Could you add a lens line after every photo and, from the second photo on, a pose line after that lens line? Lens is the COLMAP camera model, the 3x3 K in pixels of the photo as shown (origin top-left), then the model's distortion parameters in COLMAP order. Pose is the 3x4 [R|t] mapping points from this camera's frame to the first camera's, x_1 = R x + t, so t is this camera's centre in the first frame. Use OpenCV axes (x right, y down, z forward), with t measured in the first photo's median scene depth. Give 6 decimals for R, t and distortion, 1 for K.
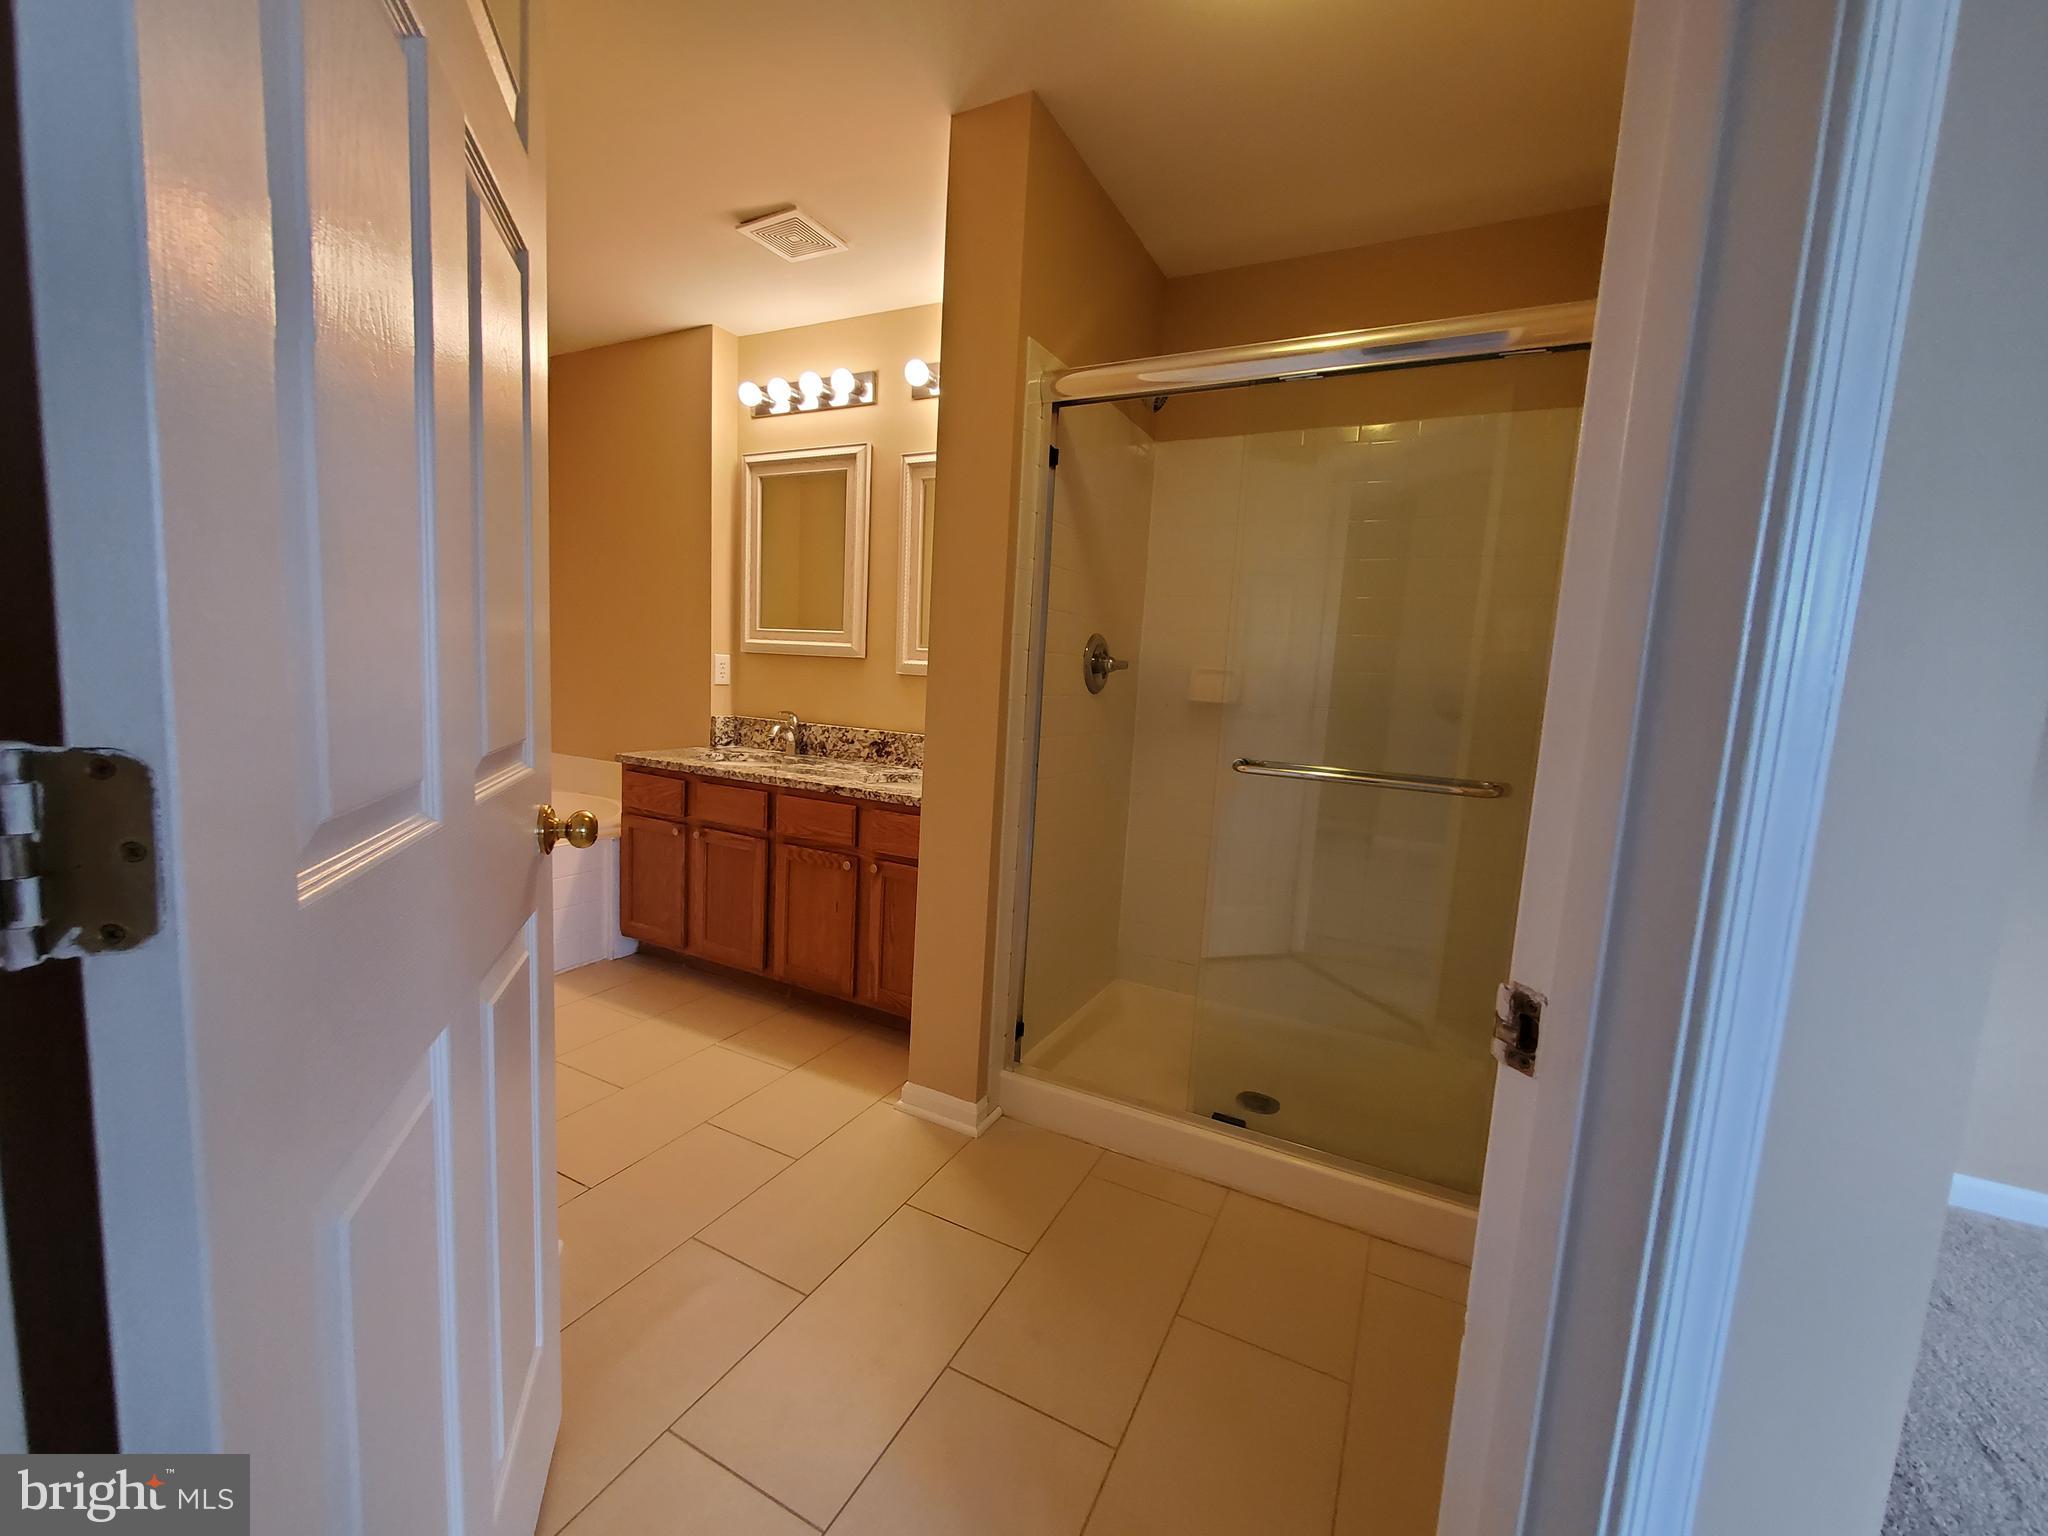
lens RADIAL K [[813.6, 0, 1023.3], [0, 813.6, 771.7], [0, 0, 1]] dist [-0.000379, 0.000604]
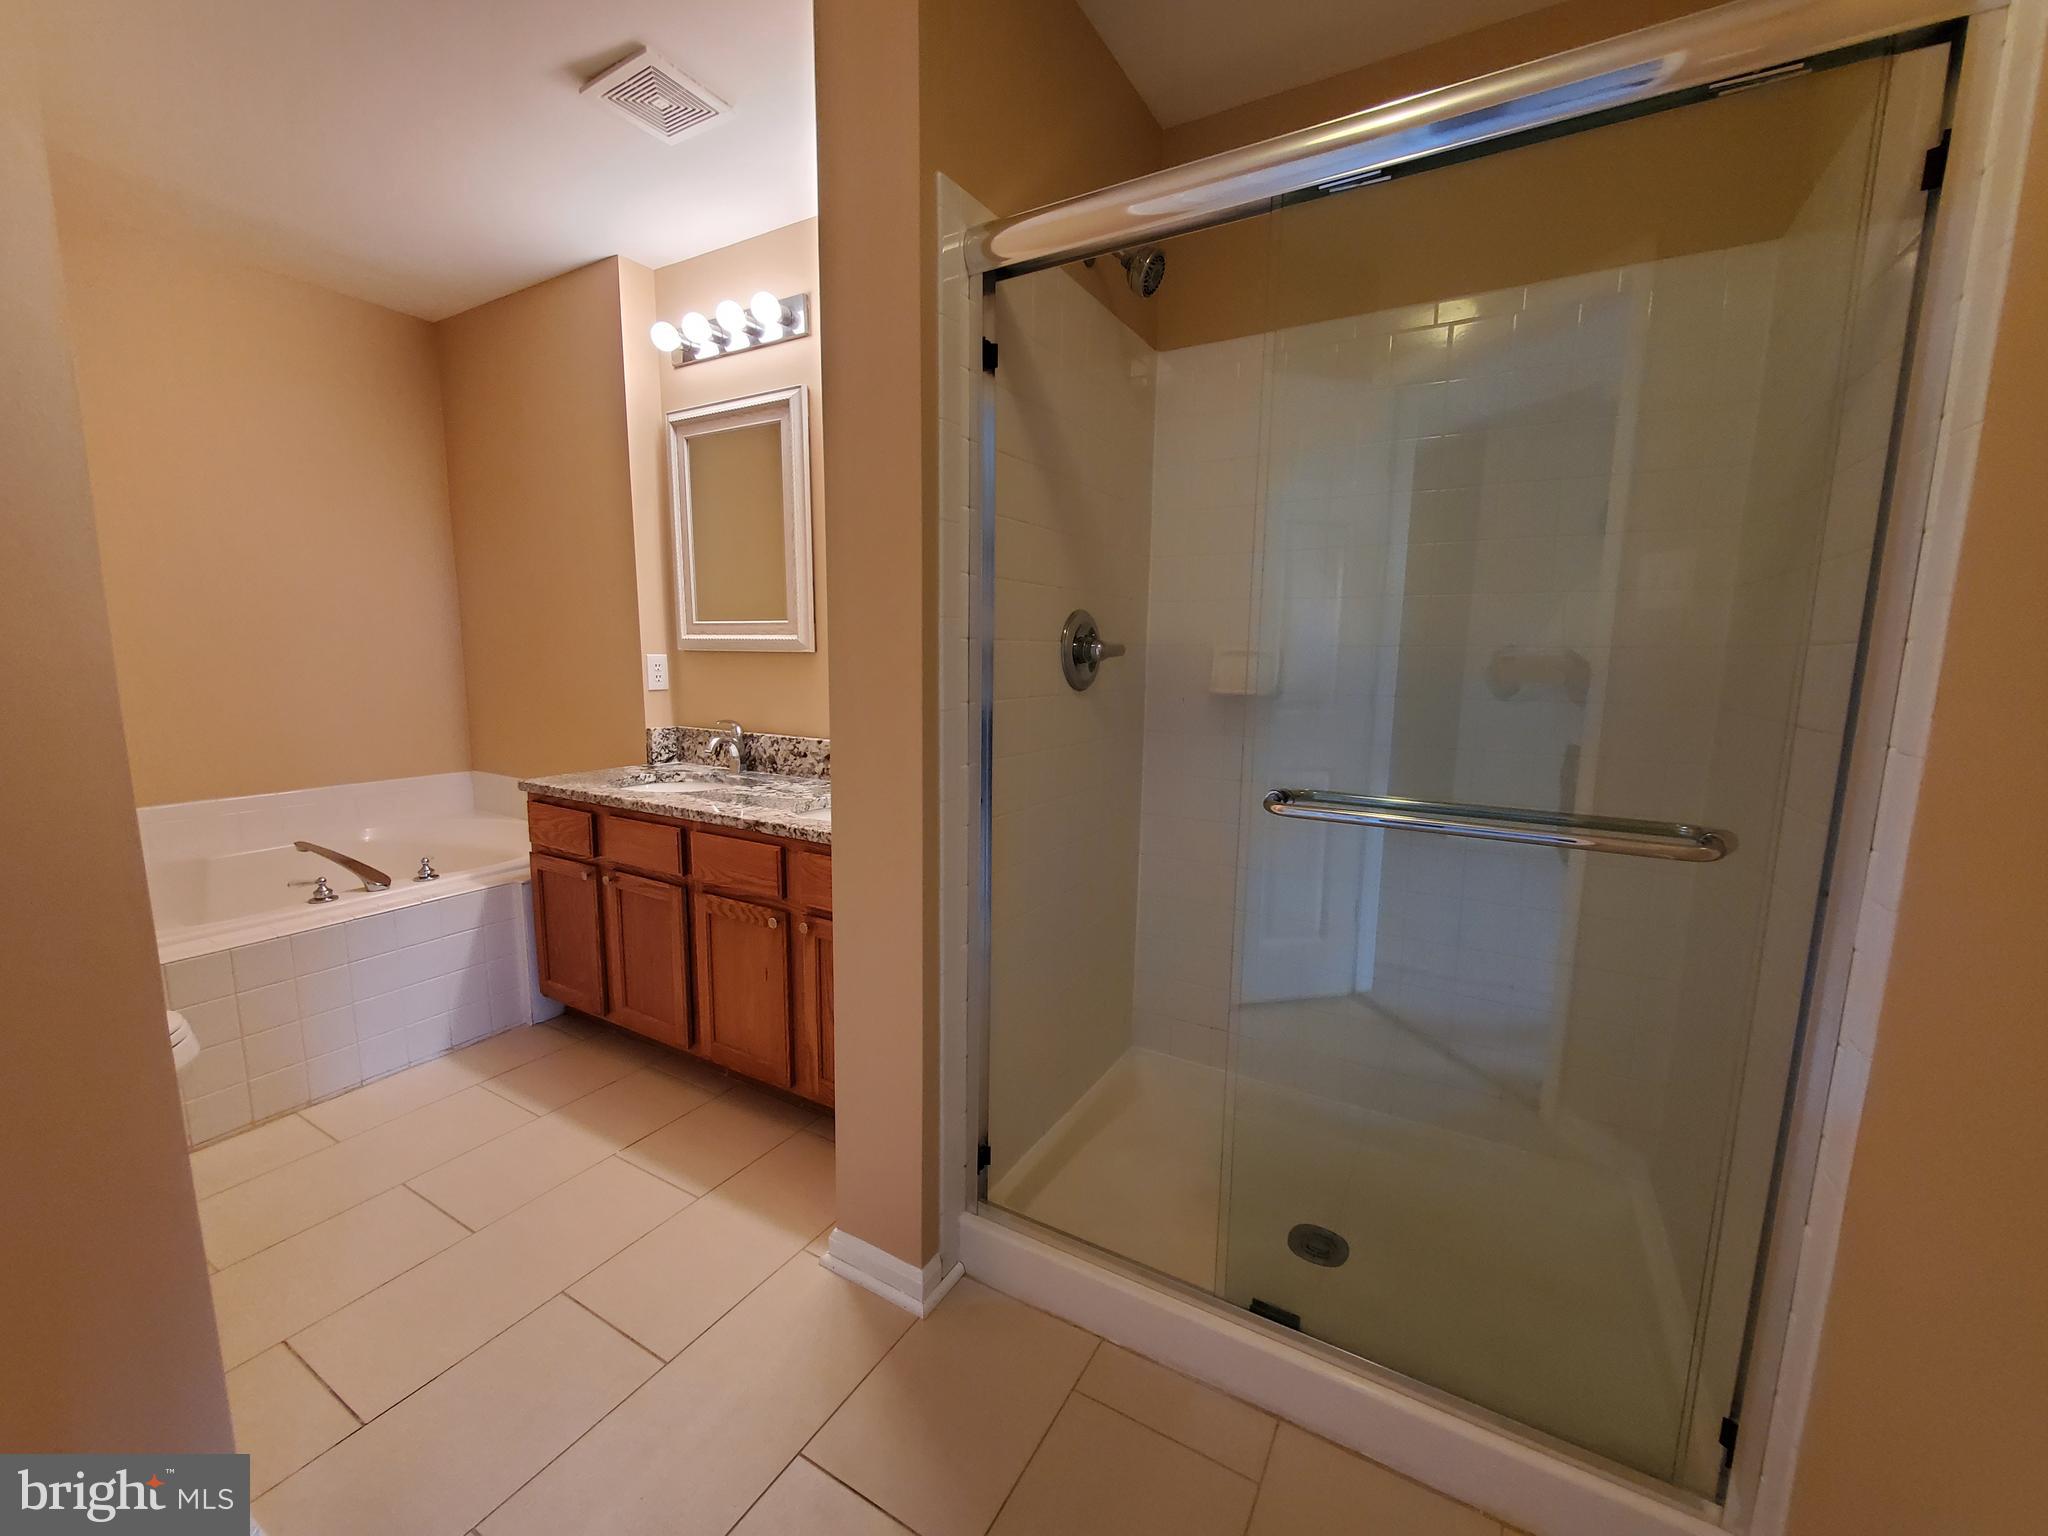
lens RADIAL K [[813.6, 0, 1026.2], [0, 813.6, 770.6], [0, 0, 1]] dist [-0.000379, 0.000604]
pose [[0.997852, -0.034372, -0.055775, 0.063723], [0.035598, 0.999142, 0.021144, -0.032858], [0.055001, -0.023084, 0.998219, 0.206419]]
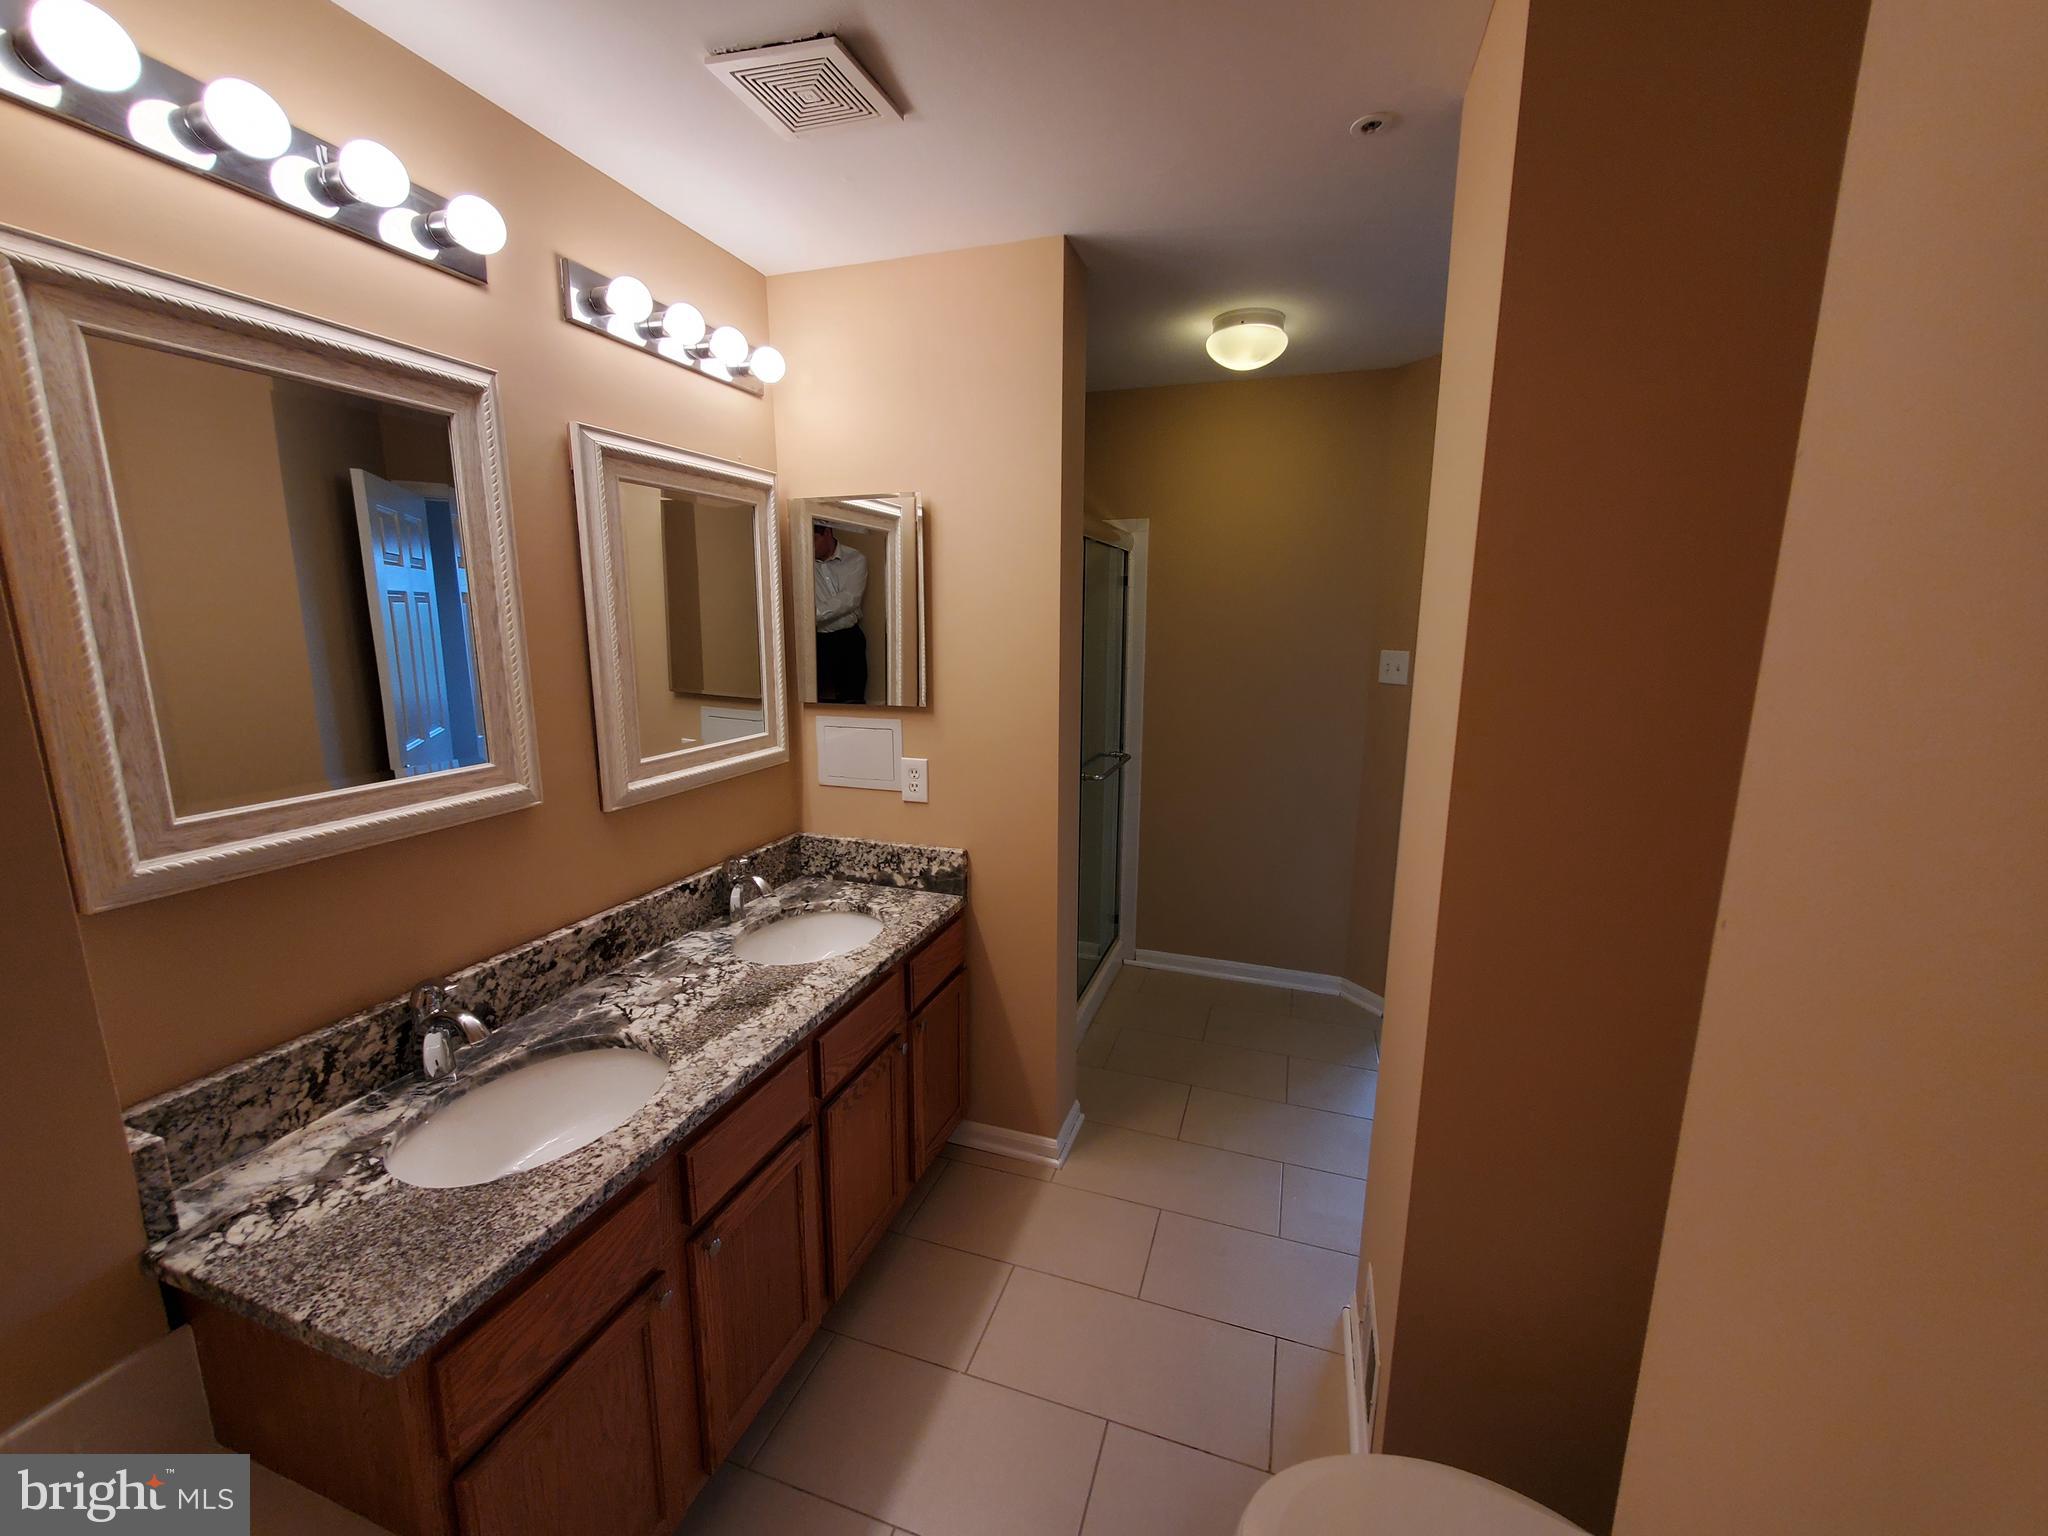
lens RADIAL K [[813.6, 0, 1035.8], [0, 813.6, 767.9], [0, 0, 1]] dist [-0.000379, 0.000604]
pose [[-0.153174, -0.238274, 0.959043, -0.783709], [0.104928, 0.961087, 0.255541, -0.278592], [-0.982613, 0.139772, -0.122212, 0.805432]]
